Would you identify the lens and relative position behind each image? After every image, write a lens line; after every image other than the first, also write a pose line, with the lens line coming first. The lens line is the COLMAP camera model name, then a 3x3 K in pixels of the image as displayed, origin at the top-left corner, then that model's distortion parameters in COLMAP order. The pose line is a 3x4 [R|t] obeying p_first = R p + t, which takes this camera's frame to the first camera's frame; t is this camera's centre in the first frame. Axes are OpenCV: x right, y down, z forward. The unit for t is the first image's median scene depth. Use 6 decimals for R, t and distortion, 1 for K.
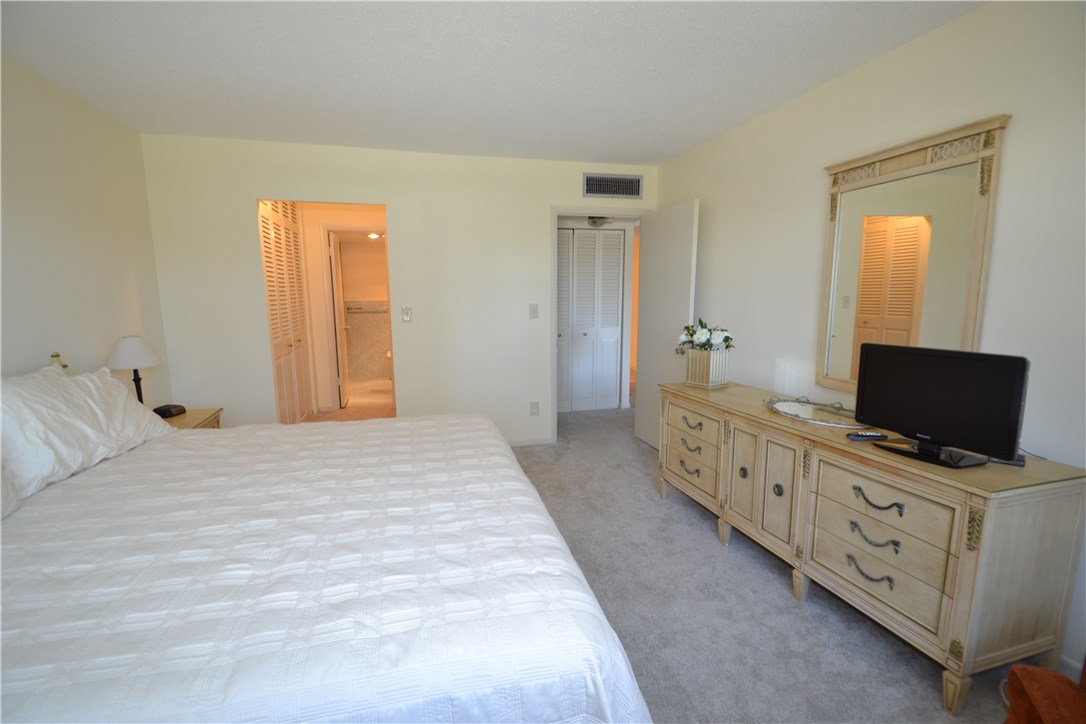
lens RADIAL K [[485.1, 0, 537.5], [0, 485.1, 365.8], [0, 0, 1]] dist [0.018783, -0.018836]
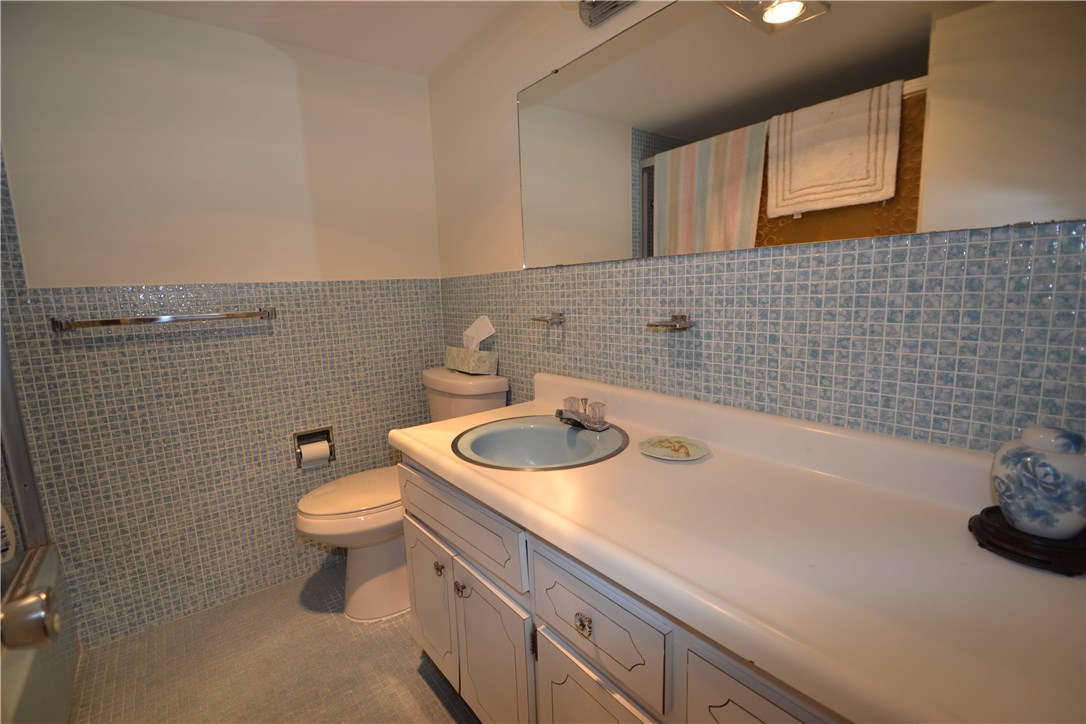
lens RADIAL K [[485.1, 0, 537.5], [0, 485.1, 365.8], [0, 0, 1]] dist [0.018783, -0.018836]
pose [[0.926006, -0.087250, 0.367287, -0.937177], [0.084817, 0.996136, 0.022795, -0.298170], [-0.367857, 0.010044, 0.929828, 2.477408]]
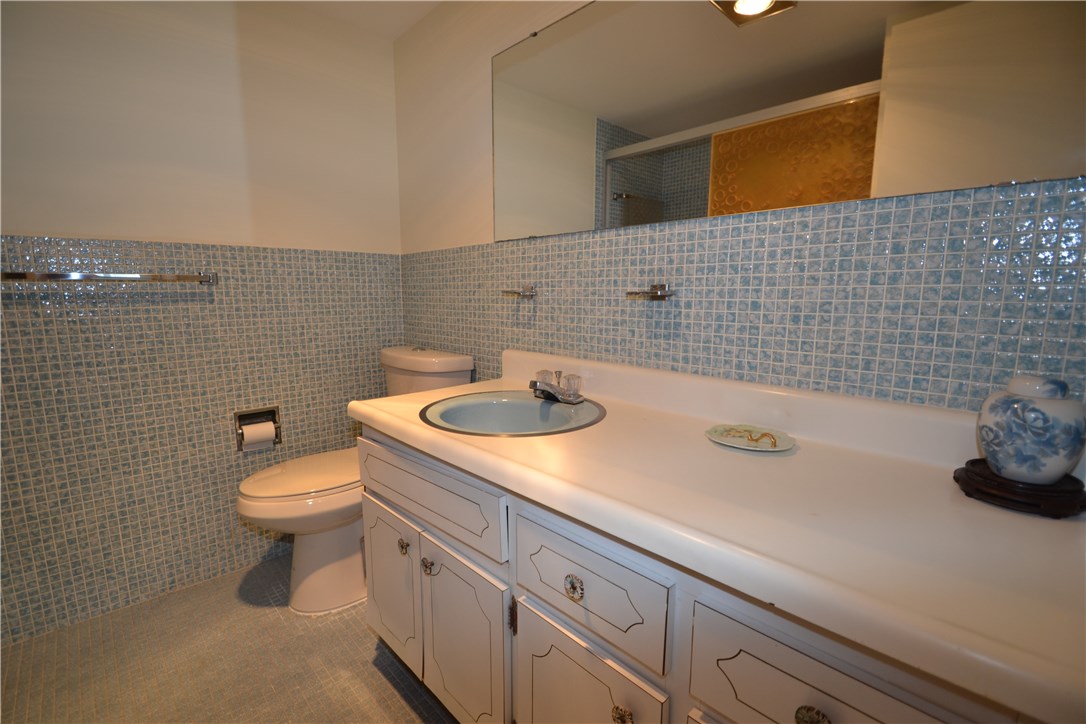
lens RADIAL K [[485.1, 0, 537.5], [0, 485.1, 365.8], [0, 0, 1]] dist [0.018783, -0.018836]
pose [[0.884532, -0.065505, 0.461857, -0.957136], [0.061186, 0.997830, 0.024341, -0.259580], [-0.462449, 0.006729, 0.886620, 2.513086]]
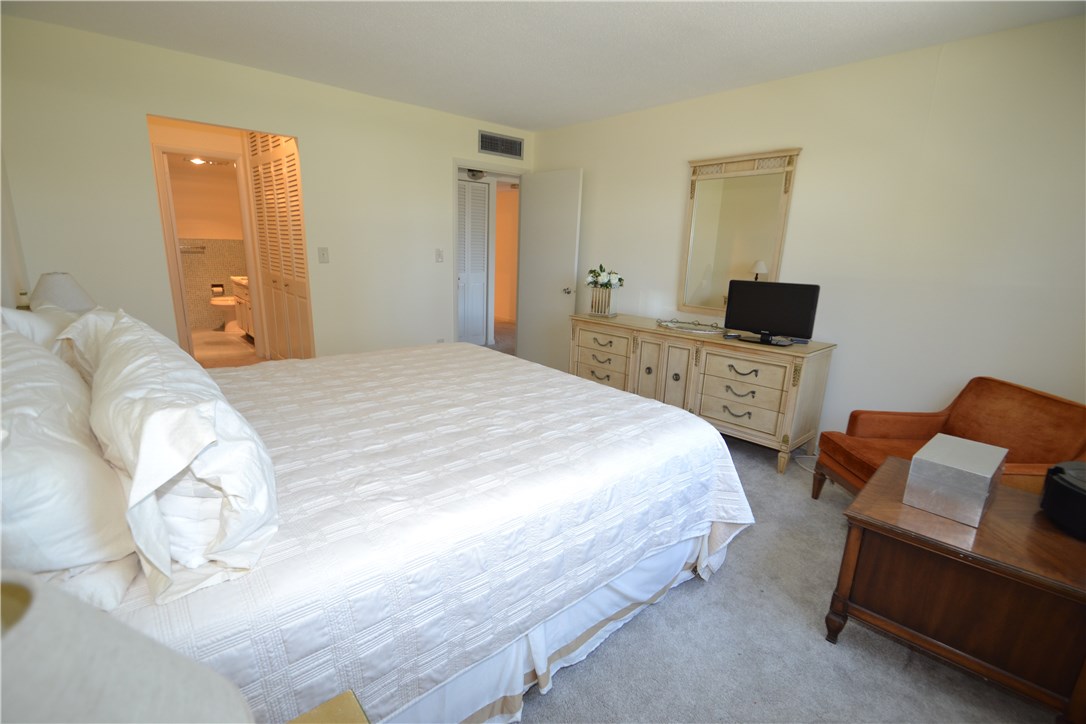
lens RADIAL K [[485.1, 0, 537.5], [0, 485.1, 365.8], [0, 0, 1]] dist [0.018783, -0.018836]
pose [[0.889824, -0.074413, 0.450195, -0.630168], [0.028467, 0.993744, 0.107990, 0.042901], [-0.455414, -0.083276, 0.886376, -0.175888]]
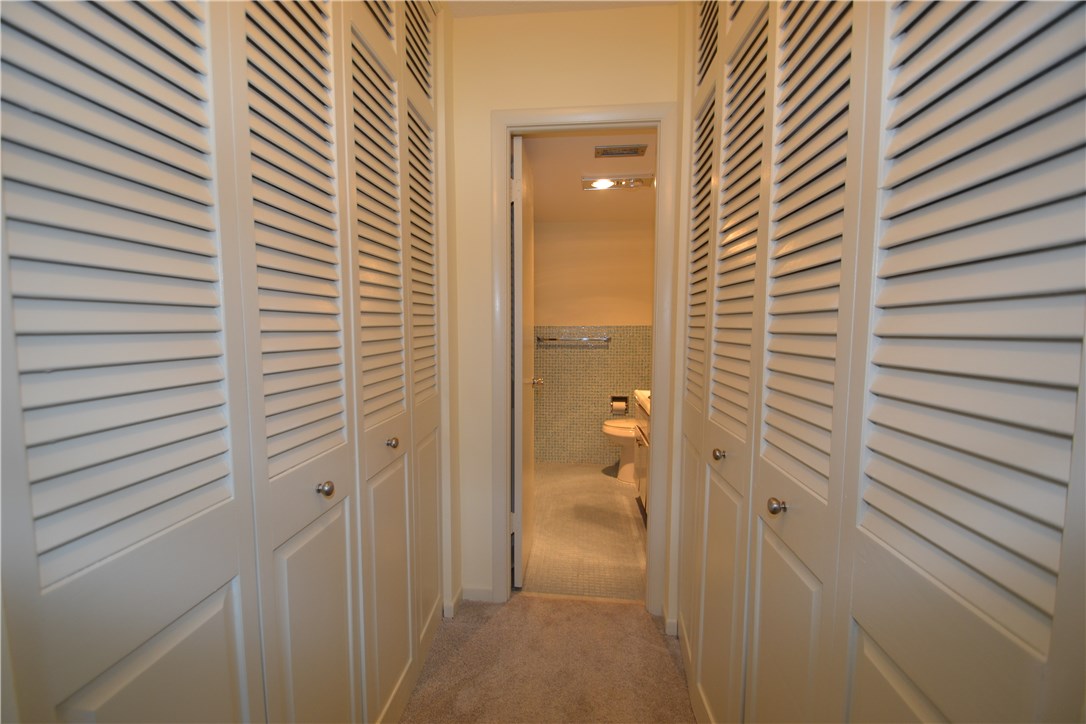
lens RADIAL K [[485.1, 0, 537.5], [0, 485.1, 365.8], [0, 0, 1]] dist [0.018783, -0.018836]
pose [[0.935699, 0.038466, -0.350695, -0.643178], [-0.058864, 0.997126, -0.047688, -0.201885], [0.347853, 0.065265, 0.935275, 1.586153]]
